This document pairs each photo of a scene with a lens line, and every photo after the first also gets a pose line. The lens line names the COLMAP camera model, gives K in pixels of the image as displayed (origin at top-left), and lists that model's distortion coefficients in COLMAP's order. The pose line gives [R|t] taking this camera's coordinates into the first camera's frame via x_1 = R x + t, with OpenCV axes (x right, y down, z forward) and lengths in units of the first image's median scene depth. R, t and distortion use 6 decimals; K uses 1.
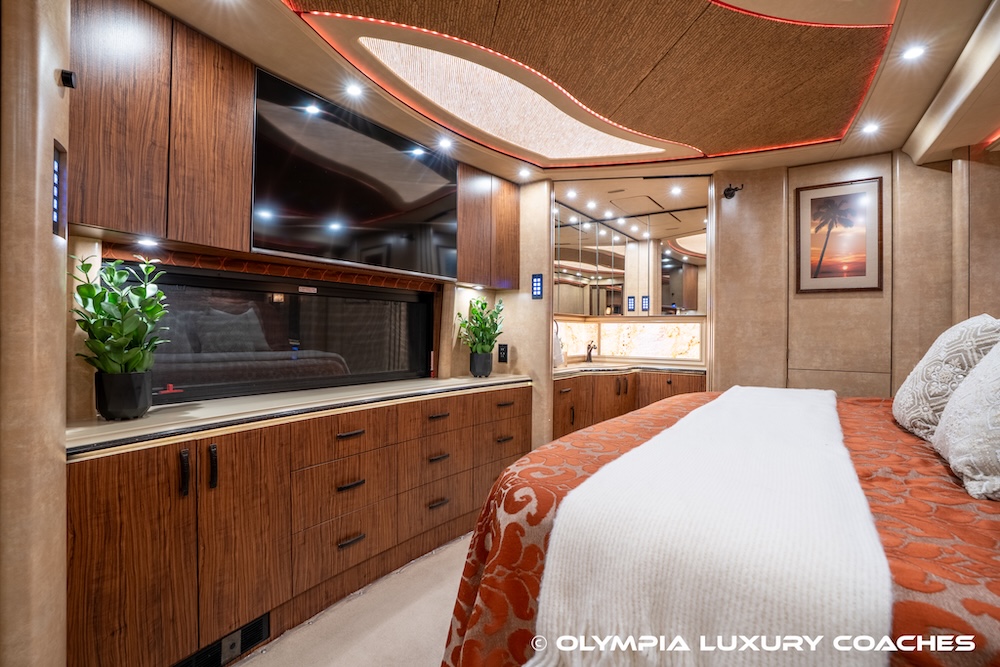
lens RADIAL K [[465.5, 0, 502.6], [0, 465.5, 329.5], [0, 0, 1]] dist [-0.071604, 0.028051]
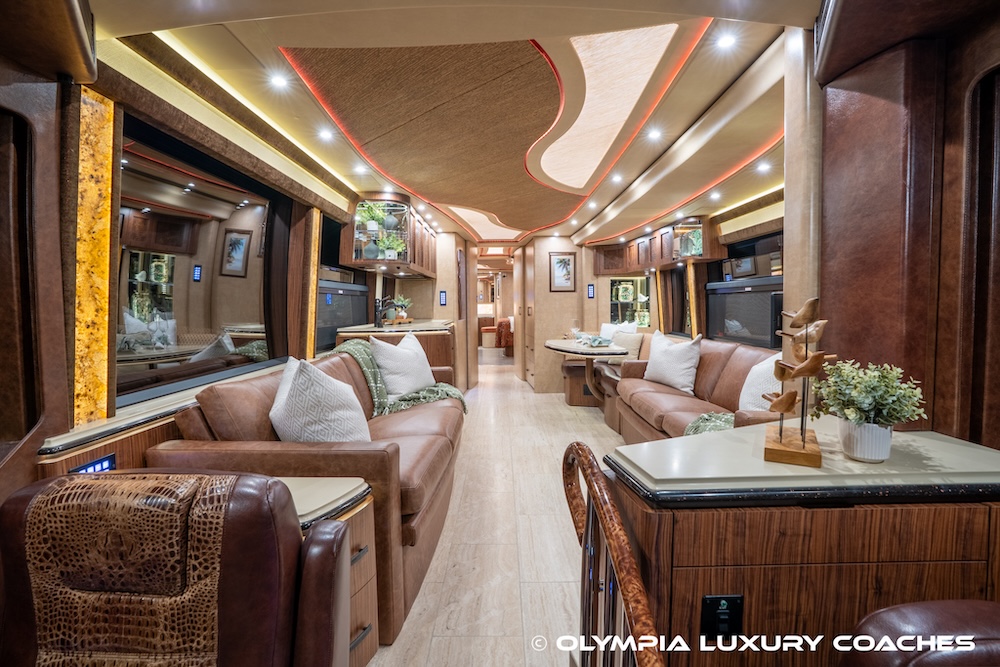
lens RADIAL K [[465.5, 0, 502.6], [0, 465.5, 329.5], [0, 0, 1]] dist [-0.071604, 0.028051]
pose [[0.807962, -0.050583, 0.587060, -2.375764], [0.018350, 0.997985, 0.060735, -0.051004], [-0.588949, -0.038299, 0.807262, -2.896717]]
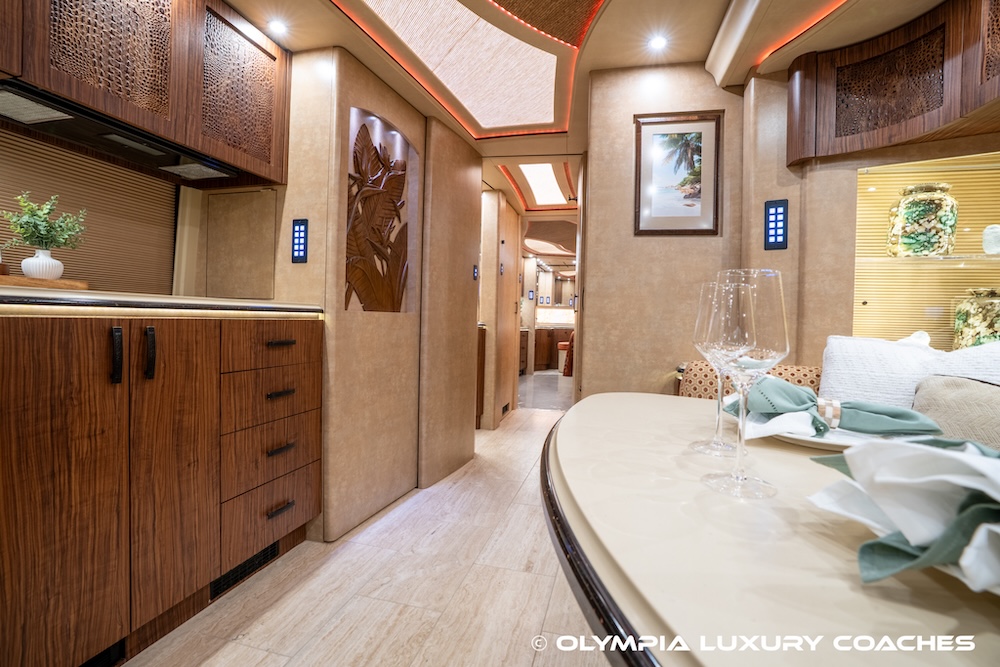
lens RADIAL K [[465.5, 0, 502.6], [0, 465.5, 329.5], [0, 0, 1]] dist [-0.071604, 0.028051]
pose [[0.929413, 0.006508, 0.368984, -1.270502], [-0.017760, 0.999475, 0.027105, 0.047578], [-0.368614, -0.031745, 0.929040, -1.760050]]
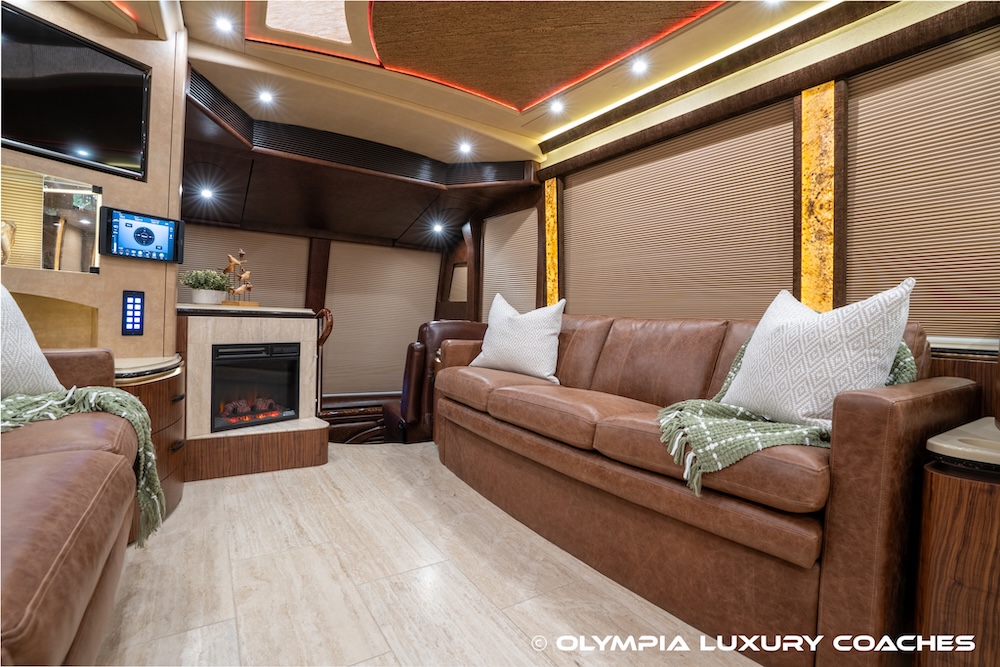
lens RADIAL K [[465.5, 0, 502.6], [0, 465.5, 329.5], [0, 0, 1]] dist [-0.071604, 0.028051]
pose [[-0.353167, -0.010125, -0.935506, -1.236688], [-0.043270, 0.999048, 0.005522, 0.098091], [0.934559, 0.042430, -0.353269, -1.852315]]
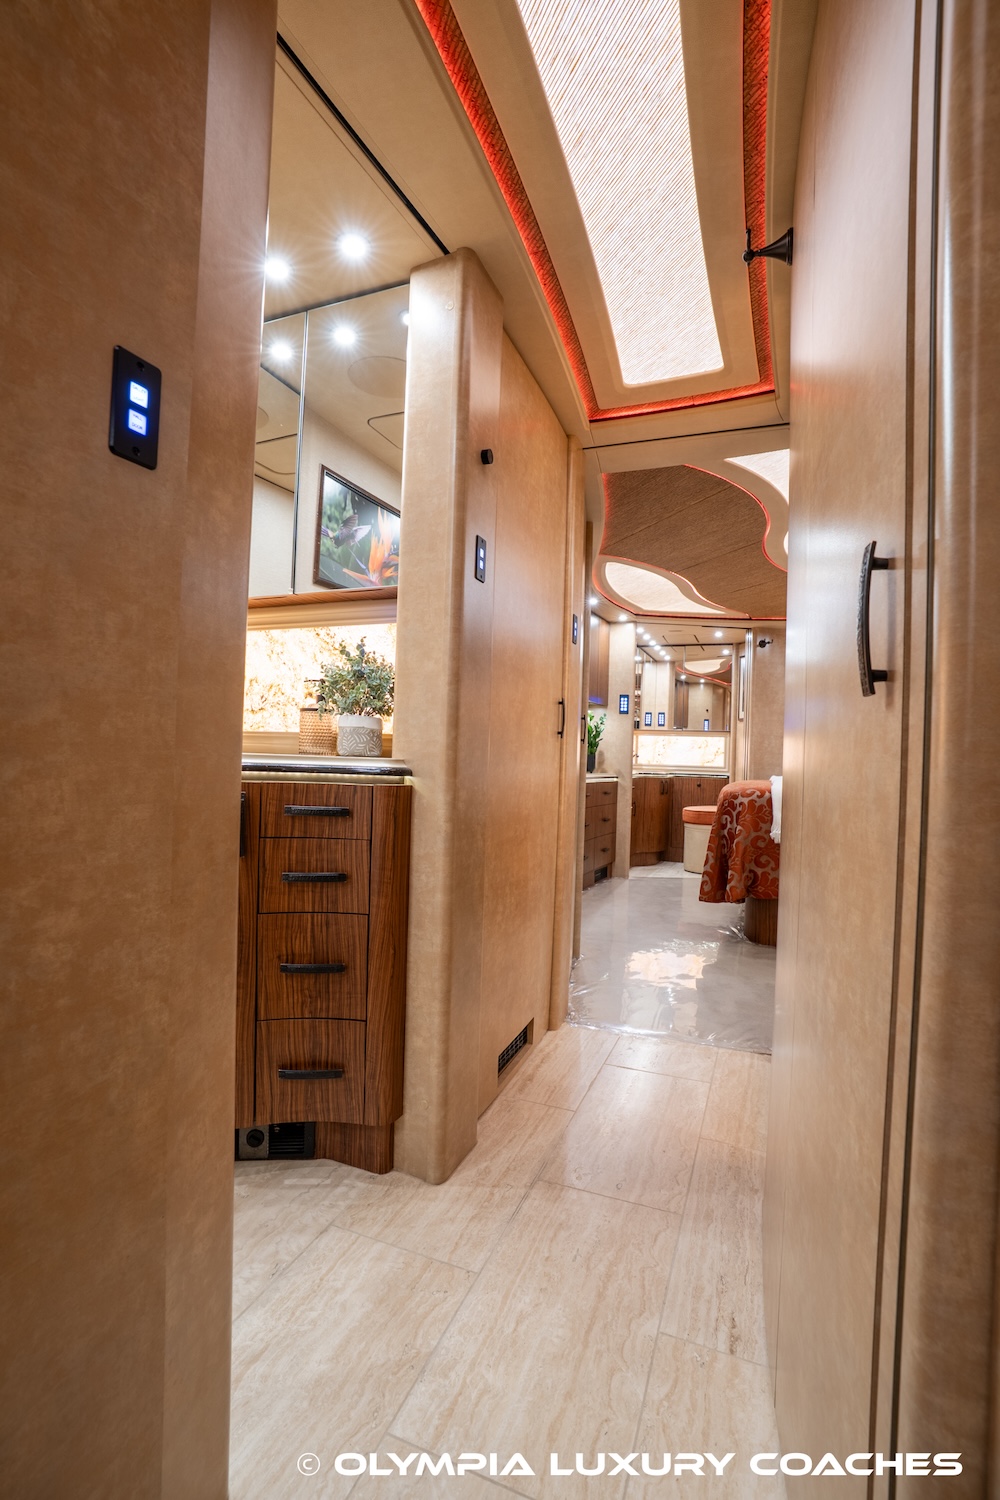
lens RADIAL K [[698.3, 0, 507.4], [0, 698.3, 752.4], [0, 0, 1]] dist [-0.071604, 0.028051]
pose [[0.966827, 0.022452, 0.254442, -0.823374], [-0.022860, 0.999738, -0.001354, 0.057847], [-0.254405, -0.004507, 0.967087, -0.890464]]
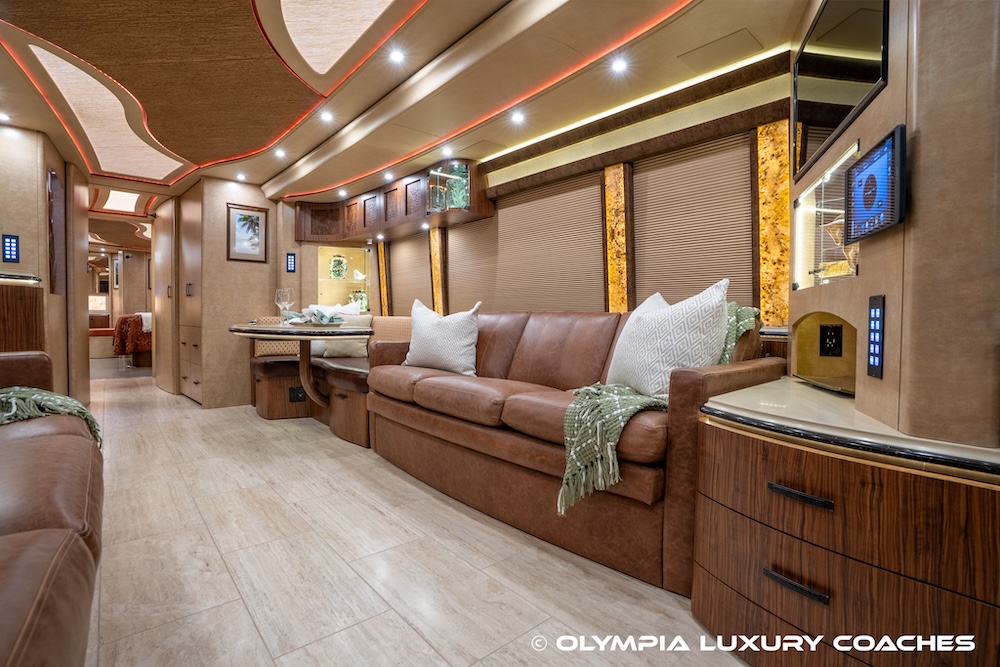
lens RADIAL K [[465.5, 0, 502.6], [0, 465.5, 329.5], [0, 0, 1]] dist [-0.071604, 0.028051]
pose [[0.219025, -0.033362, 0.975149, -2.139237], [-0.008768, 0.999308, 0.036158, 0.084377], [-0.975680, -0.016470, 0.218580, -2.419967]]
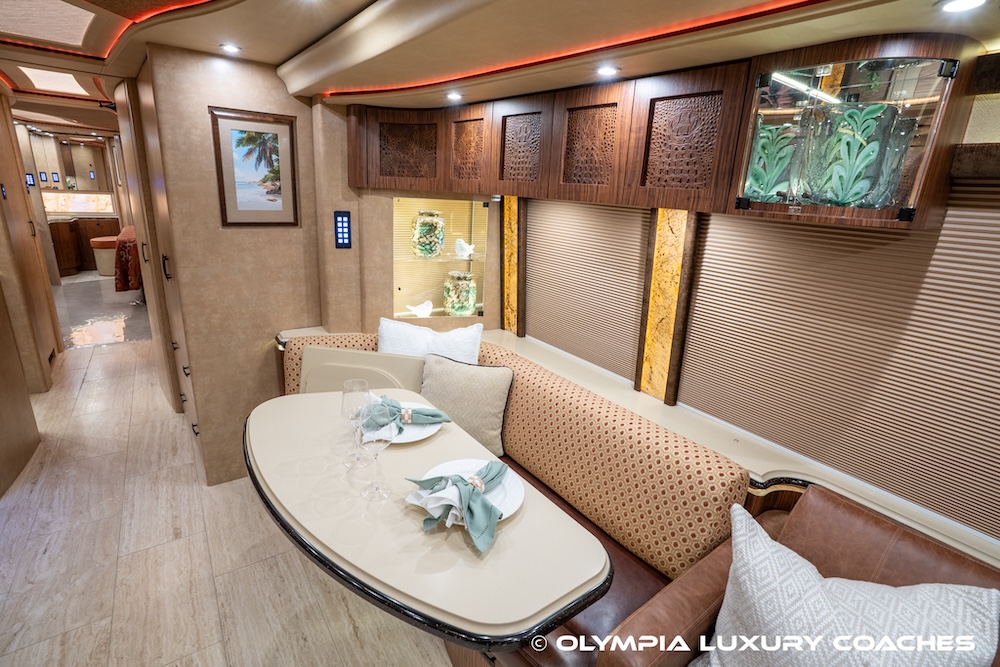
lens RADIAL K [[465.5, 0, 502.6], [0, 465.5, 329.5], [0, 0, 1]] dist [-0.071604, 0.028051]
pose [[0.307447, -0.266673, 0.913434, -1.427090], [-0.059113, 0.952722, 0.298039, -0.190213], [-0.949727, -0.145628, 0.277147, -1.856722]]
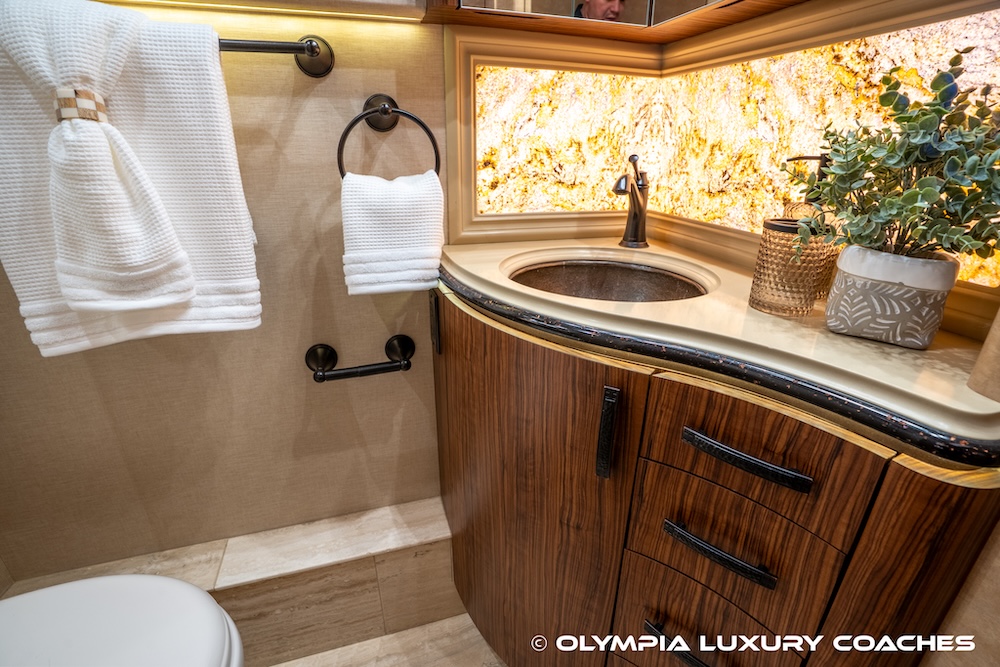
lens RADIAL K [[465.5, 0, 502.6], [0, 465.5, 329.5], [0, 0, 1]] dist [-0.071604, 0.028051]
pose [[0.812916, 0.214938, -0.541267, -0.818397], [-0.001569, 0.930208, 0.367030, -0.011209], [0.582379, -0.297515, 0.756518, -0.483964]]
